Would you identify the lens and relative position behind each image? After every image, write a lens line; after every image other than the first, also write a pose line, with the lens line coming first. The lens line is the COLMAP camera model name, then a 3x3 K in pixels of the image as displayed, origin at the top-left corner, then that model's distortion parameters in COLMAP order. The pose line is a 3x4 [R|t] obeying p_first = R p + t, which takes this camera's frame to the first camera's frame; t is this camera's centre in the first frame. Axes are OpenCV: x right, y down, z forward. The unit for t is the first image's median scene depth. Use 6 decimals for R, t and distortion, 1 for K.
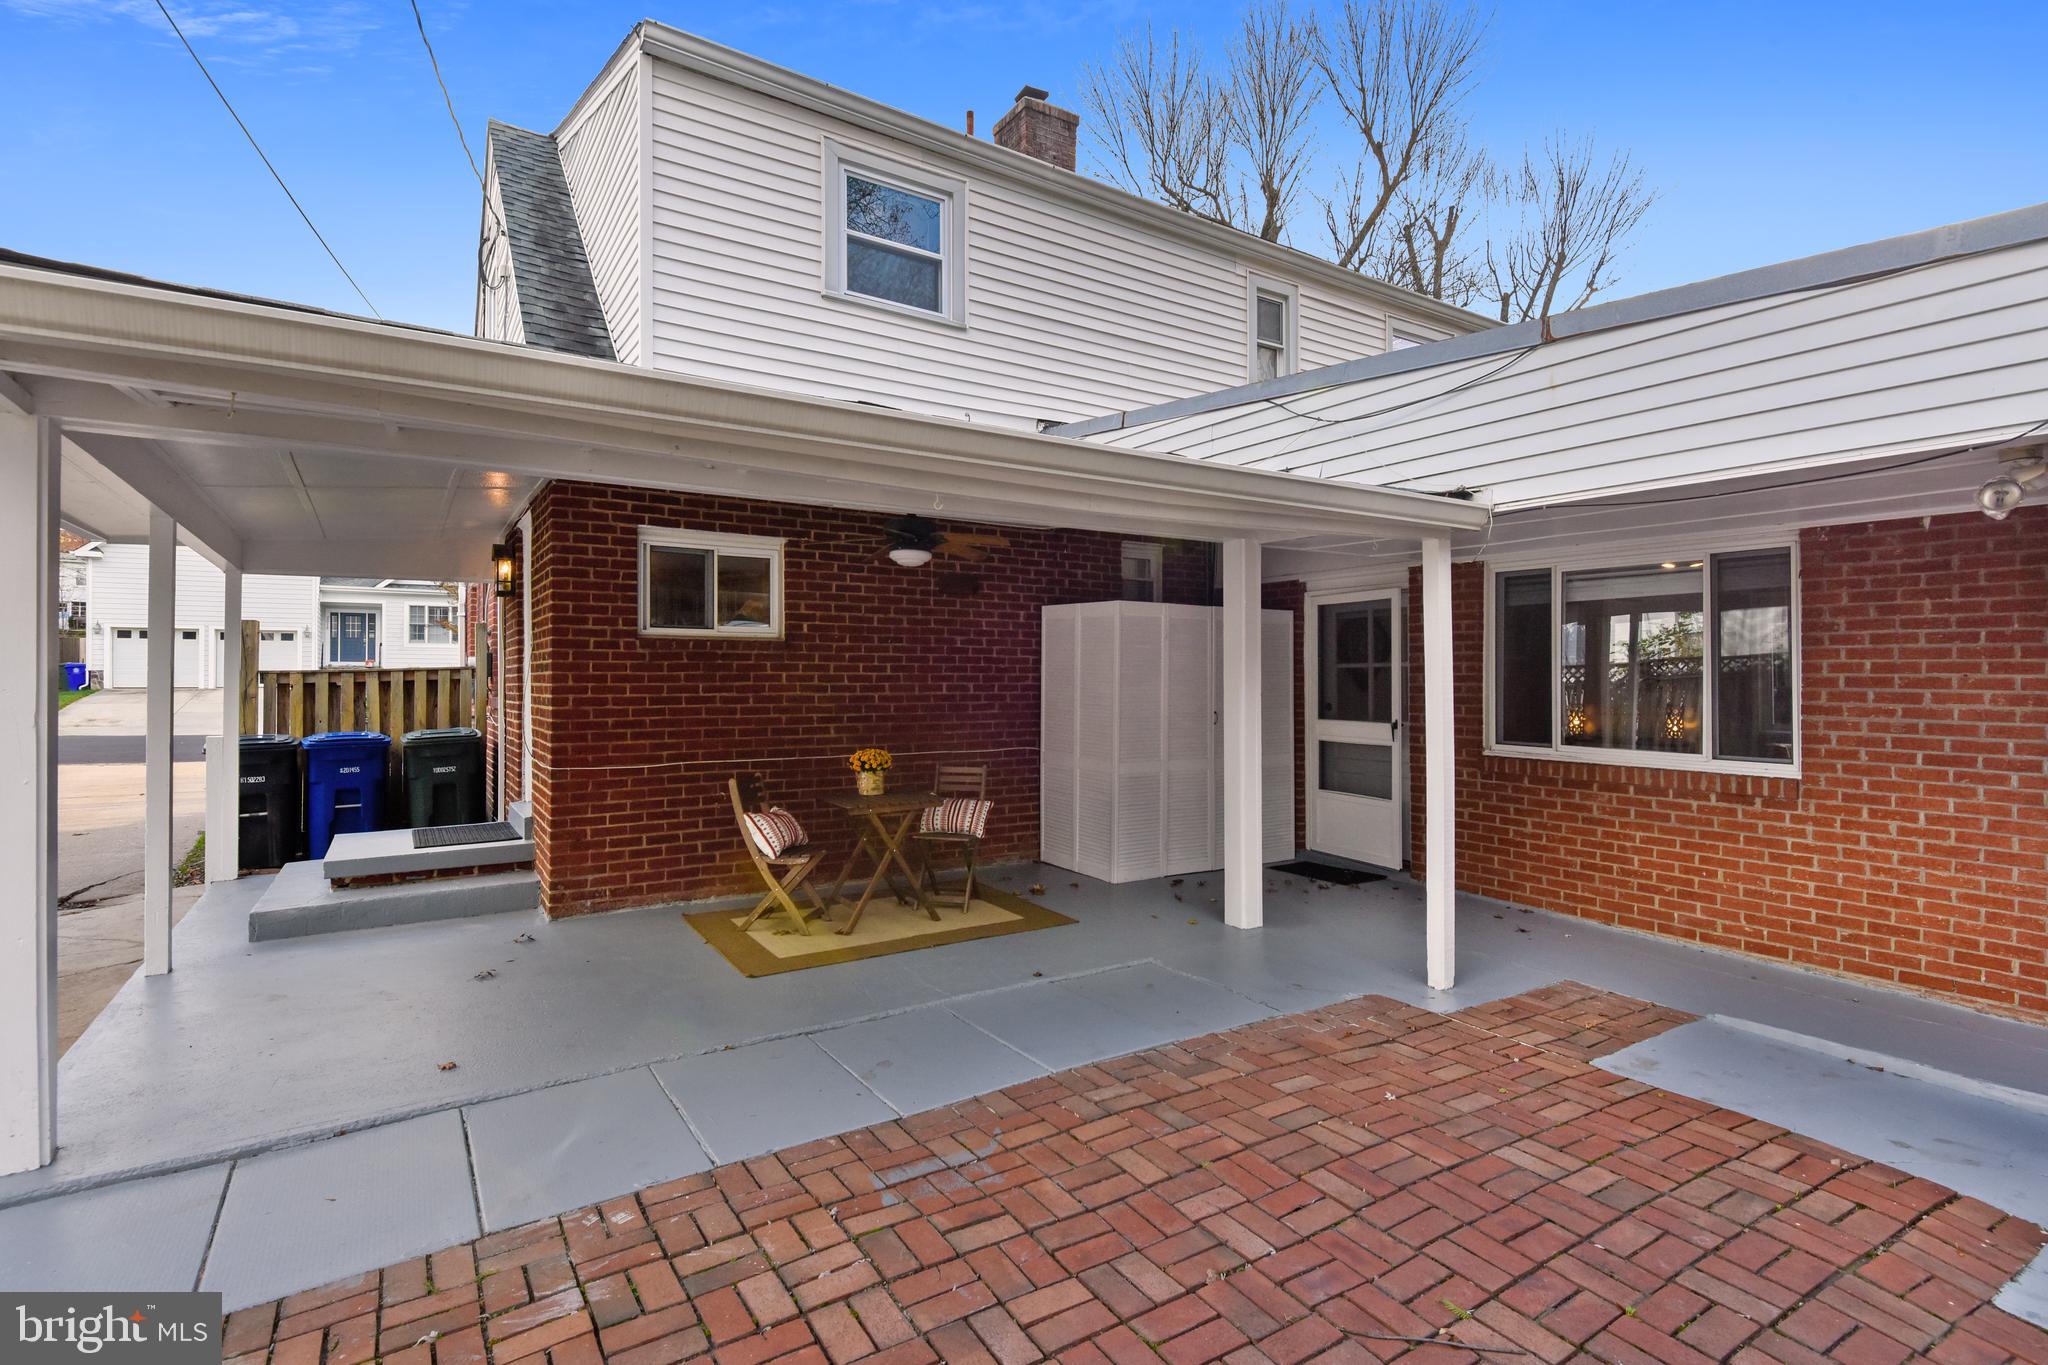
lens RADIAL K [[968.4, 0, 1024.5], [0, 968.4, 672.3], [0, 0, 1]] dist [0.039408, -0.022432]
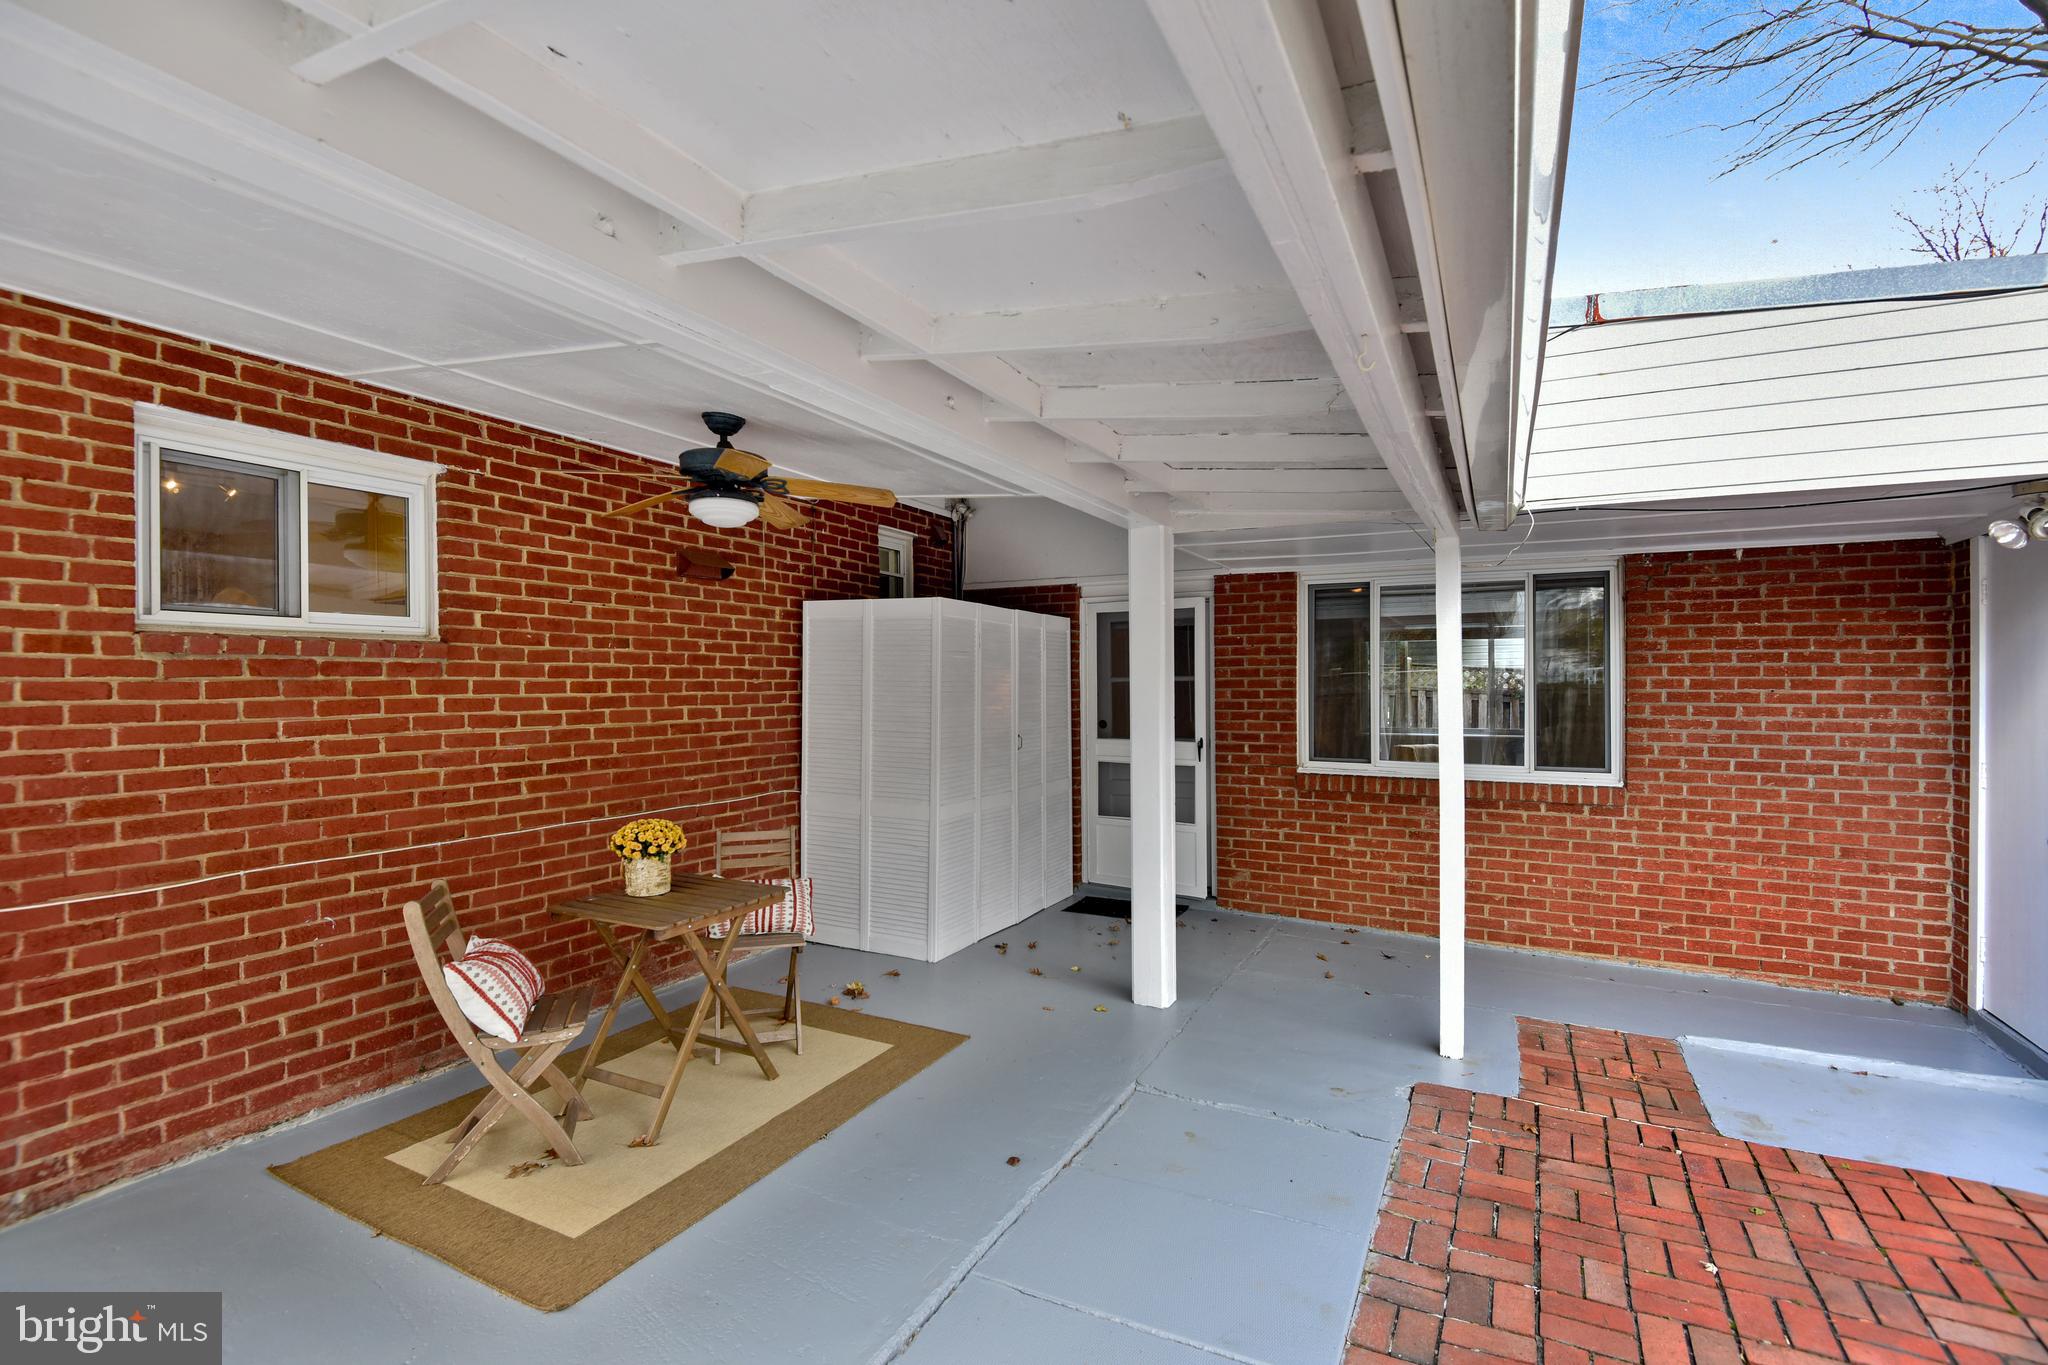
lens RADIAL K [[937.3, 0, 1030.1], [0, 937.3, 688.3], [0, 0, 1]] dist [0.032120, -0.019805]
pose [[0.866981, -0.007181, 0.498289, -0.245237], [0.002495, 0.999946, 0.010069, -0.009832], [-0.498334, -0.007486, 0.866953, 0.358512]]
